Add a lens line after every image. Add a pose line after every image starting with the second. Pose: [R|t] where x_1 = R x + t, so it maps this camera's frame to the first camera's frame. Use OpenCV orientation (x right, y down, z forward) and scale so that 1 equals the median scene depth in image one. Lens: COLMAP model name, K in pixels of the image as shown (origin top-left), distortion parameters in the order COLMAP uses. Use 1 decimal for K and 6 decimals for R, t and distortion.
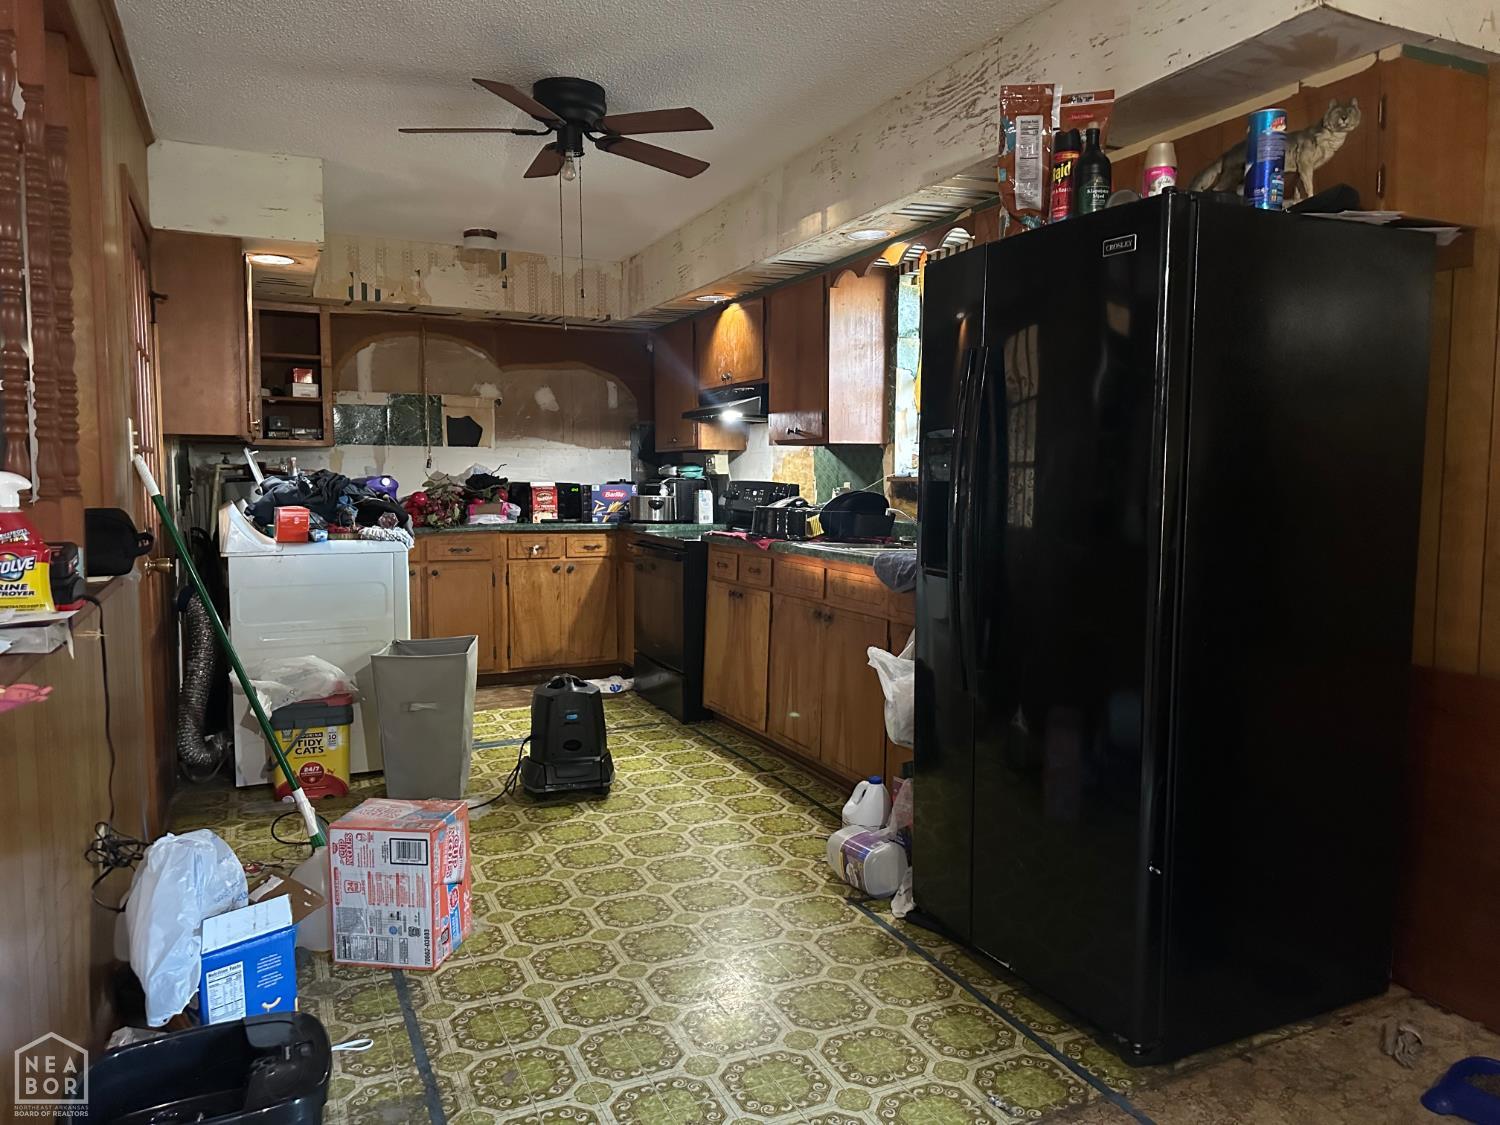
lens RADIAL K [[1059.1, 0, 782.6], [0, 1059.1, 562.6], [0, 0, 1]] dist [-0.004609, -0.023275]
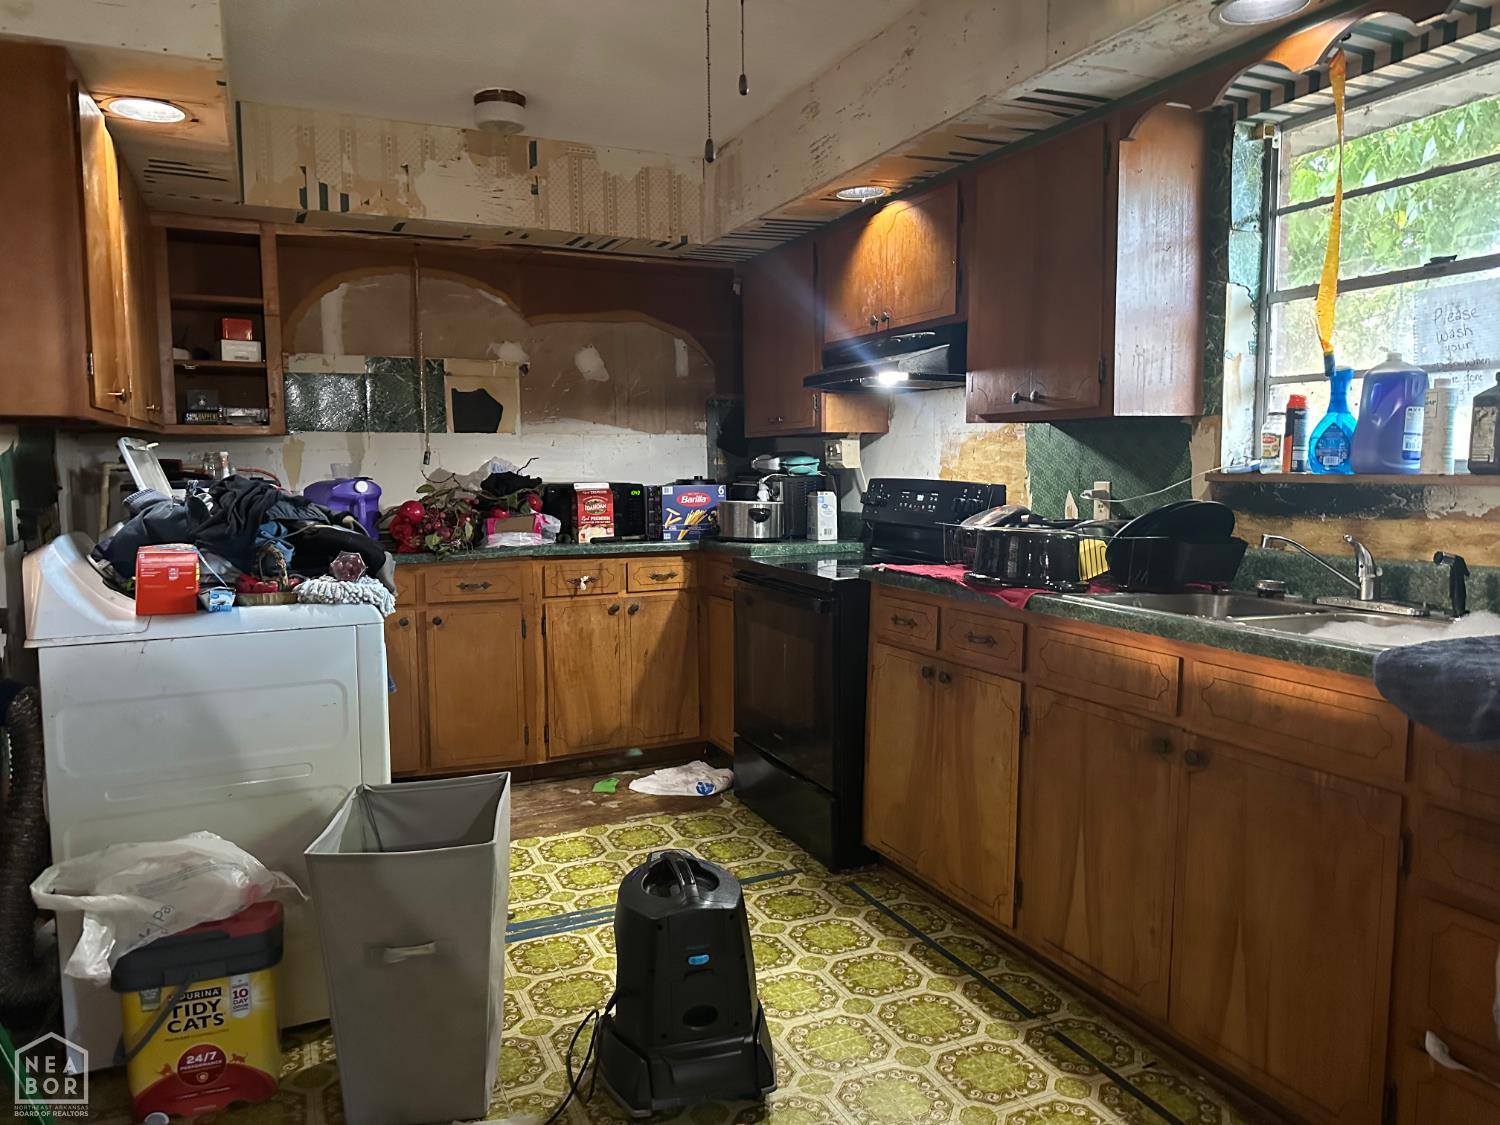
lens RADIAL K [[1059.1, 0, 748.9], [0, 1059.1, 562.2], [0, 0, 1]] dist [-0.004609, -0.023275]
pose [[0.999202, -0.009174, -0.038872, -0.113036], [0.009739, 0.999849, 0.014370, -0.038429], [0.038734, -0.014737, 0.999141, 0.364259]]
